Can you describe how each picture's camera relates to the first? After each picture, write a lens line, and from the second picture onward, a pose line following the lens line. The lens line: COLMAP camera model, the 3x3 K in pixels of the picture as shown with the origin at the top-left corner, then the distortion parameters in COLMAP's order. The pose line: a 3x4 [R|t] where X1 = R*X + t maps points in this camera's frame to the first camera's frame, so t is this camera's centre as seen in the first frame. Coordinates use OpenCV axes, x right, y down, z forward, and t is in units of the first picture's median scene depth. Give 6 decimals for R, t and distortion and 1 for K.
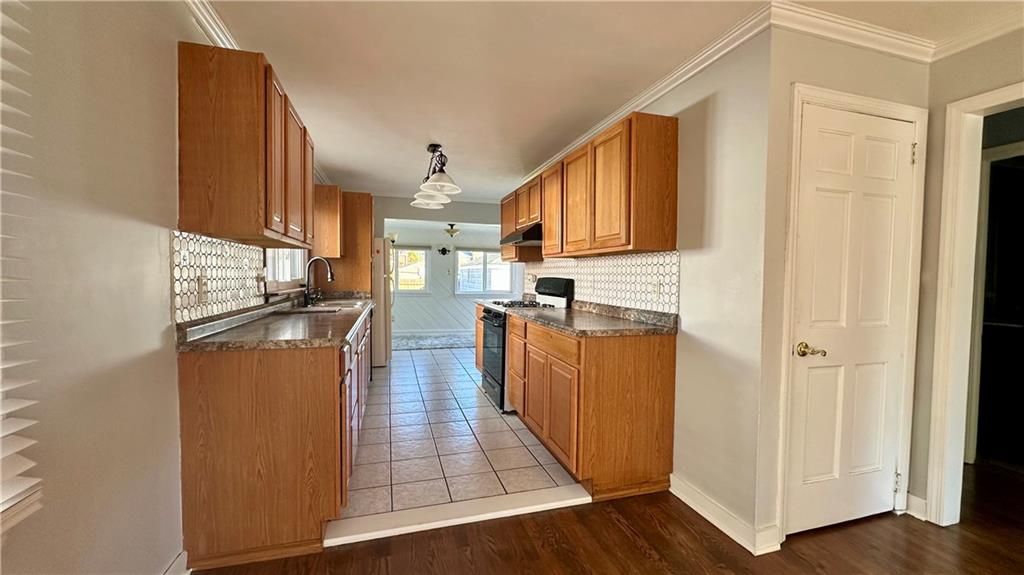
lens RADIAL K [[405.5, 0, 514.6], [0, 405.5, 289.8], [0, 0, 1]] dist [-0.001300, 0.000065]
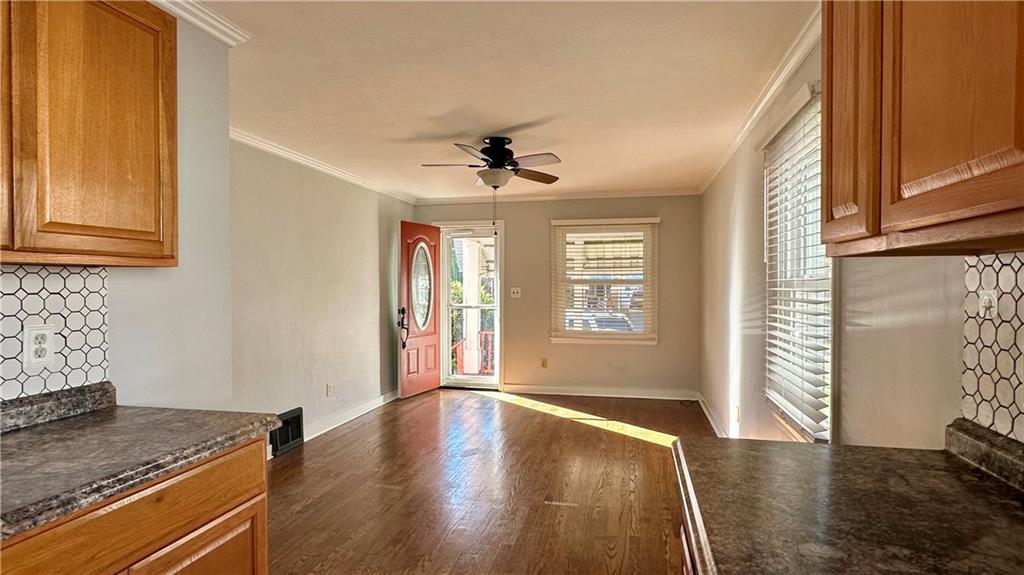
lens RADIAL K [[527.8, 0, 515.4], [0, 527.8, 290.9], [0, 0, 1]] dist [-0.002073, -0.000659]
pose [[-0.866923, -0.018433, 0.498101, -0.305072], [0.010790, 0.998388, 0.055726, -0.067332], [-0.498325, 0.053685, -0.865327, 0.910271]]
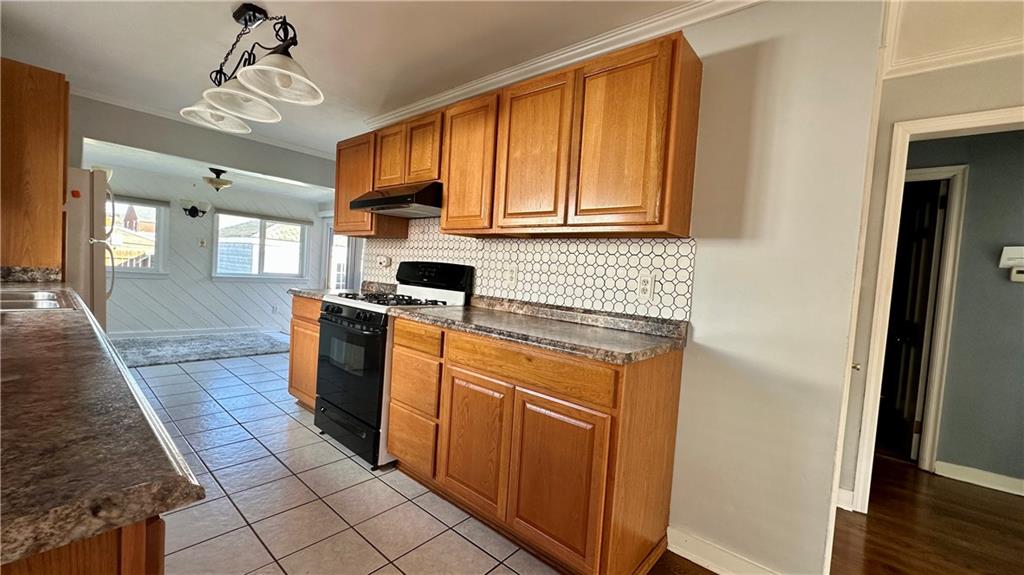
lens RADIAL K [[405.5, 0, 510.8], [0, 405.5, 289.6], [0, 0, 1]] dist [-0.001300, 0.000065]
pose [[0.845784, 0.018548, 0.533203, -0.199194], [-0.036682, 0.999052, 0.023433, -0.004035], [-0.532263, -0.039379, 0.845663, 0.359235]]
